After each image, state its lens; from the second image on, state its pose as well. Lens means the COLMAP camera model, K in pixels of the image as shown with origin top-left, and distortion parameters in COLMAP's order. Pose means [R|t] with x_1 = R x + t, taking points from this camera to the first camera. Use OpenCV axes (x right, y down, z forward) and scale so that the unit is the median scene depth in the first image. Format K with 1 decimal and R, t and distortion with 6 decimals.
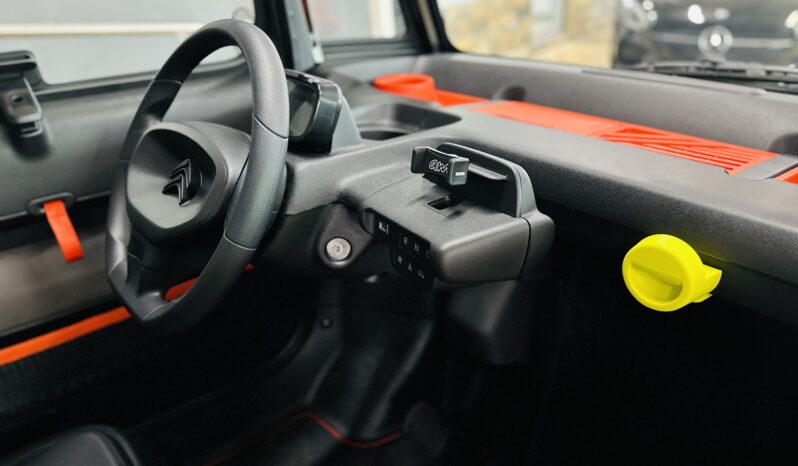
lens RADIAL K [[558.1, 0, 390.1], [0, 558.1, 232.9], [0, 0, 1]] dist [0.027941, -0.004105]
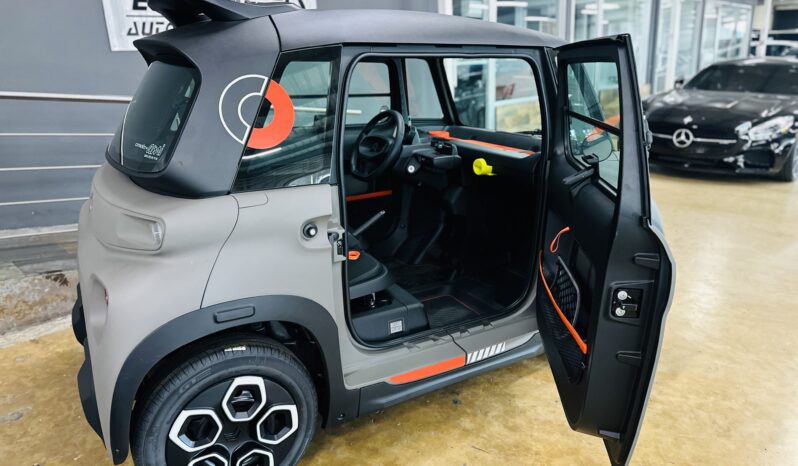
lens RADIAL K [[558.1, 0, 390.1], [0, 558.1, 232.9], [0, 0, 1]] dist [0.027941, -0.004105]
pose [[0.988150, 0.077740, -0.132346, 0.308907], [-0.096115, 0.985665, -0.138657, 1.030037], [0.119670, 0.149734, 0.981457, -2.772806]]
